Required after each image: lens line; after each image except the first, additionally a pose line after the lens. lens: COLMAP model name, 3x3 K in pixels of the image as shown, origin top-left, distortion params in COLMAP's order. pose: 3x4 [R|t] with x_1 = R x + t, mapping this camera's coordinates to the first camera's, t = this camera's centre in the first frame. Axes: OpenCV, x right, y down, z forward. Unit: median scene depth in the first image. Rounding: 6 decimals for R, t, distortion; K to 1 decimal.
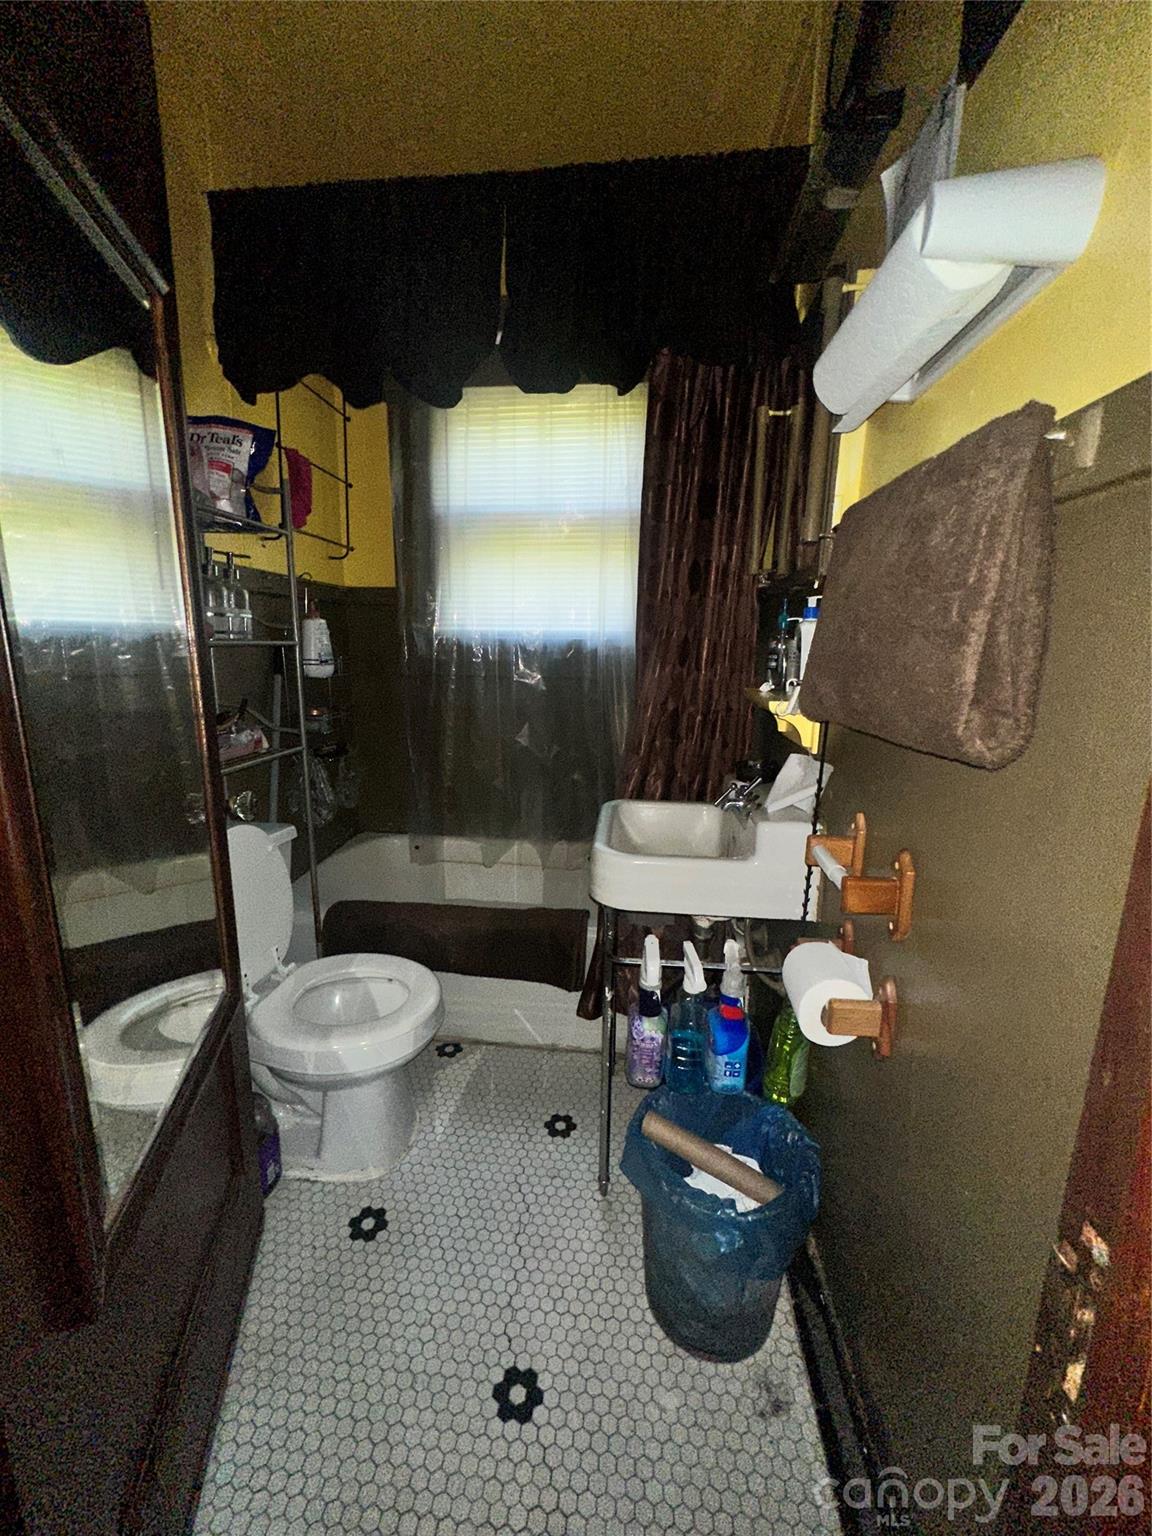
lens RADIAL K [[619.0, 0, 575.7], [0, 619.0, 772.5], [0, 0, 1]] dist [0.000296, 0.000139]
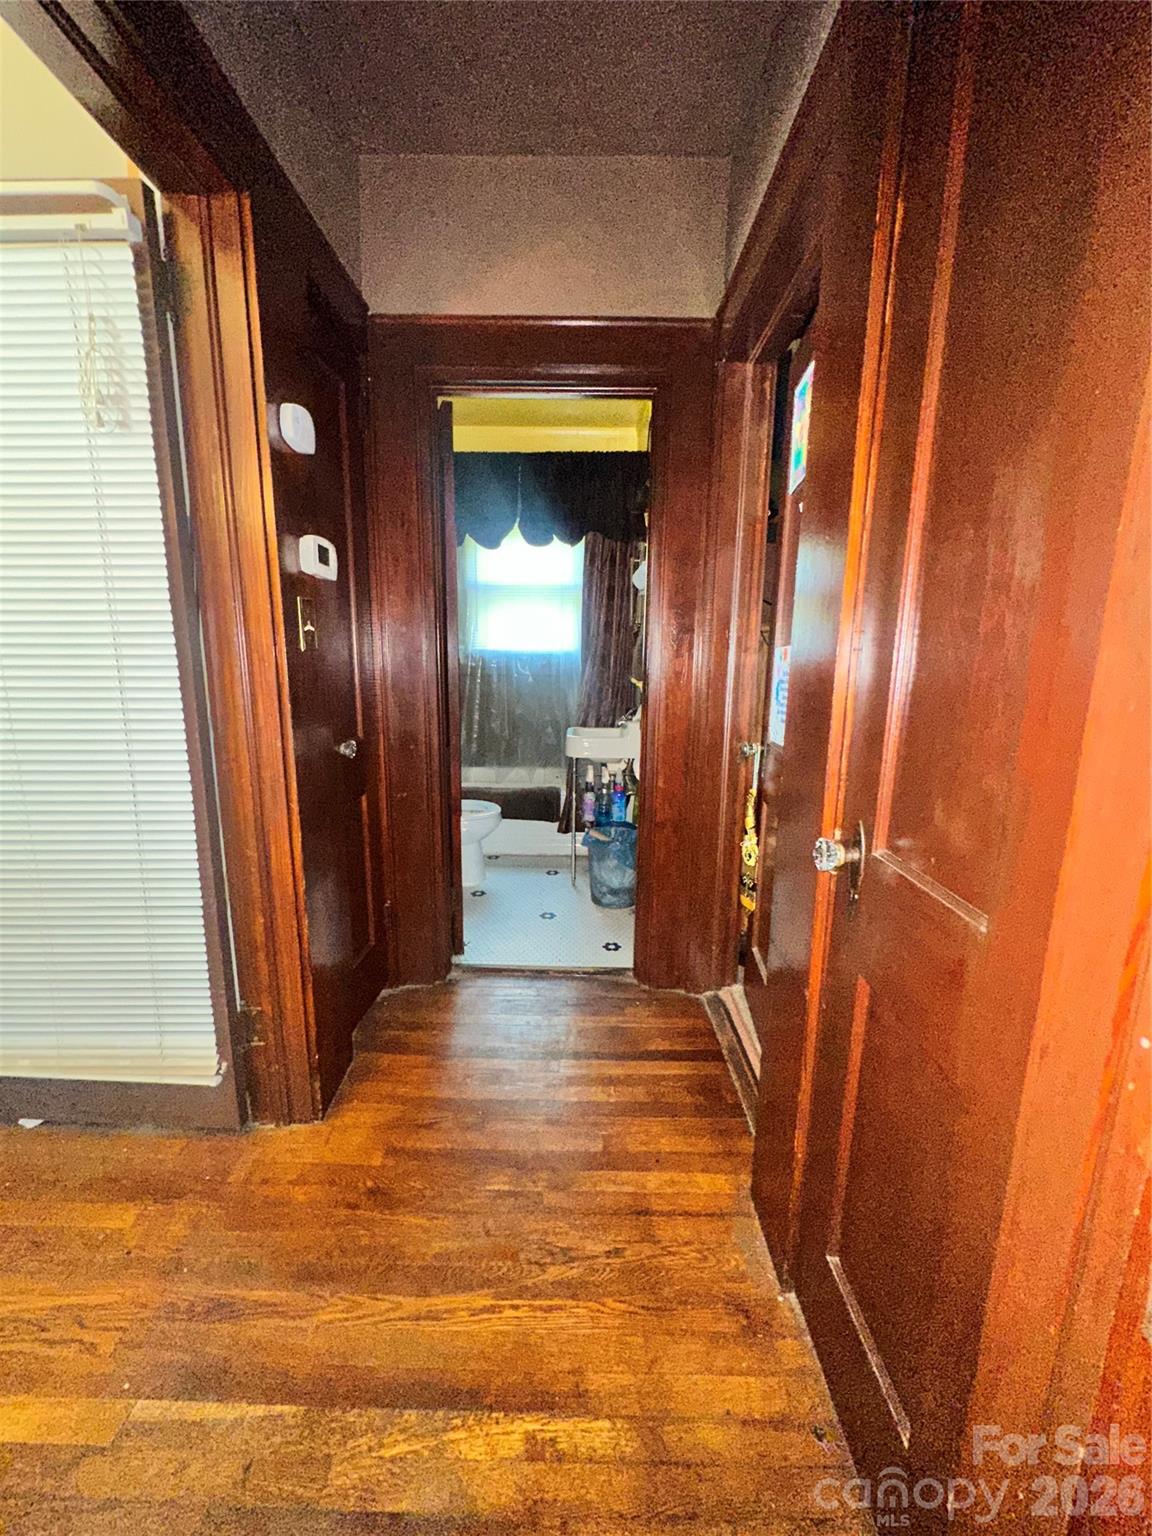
lens RADIAL K [[619.0, 0, 575.7], [0, 619.0, 772.5], [0, 0, 1]] dist [0.000296, 0.000139]
pose [[0.995661, -0.023638, 0.089999, -0.126597], [0.024944, 0.999599, -0.013417, 0.227890], [-0.089646, 0.015604, 0.995851, -1.155988]]
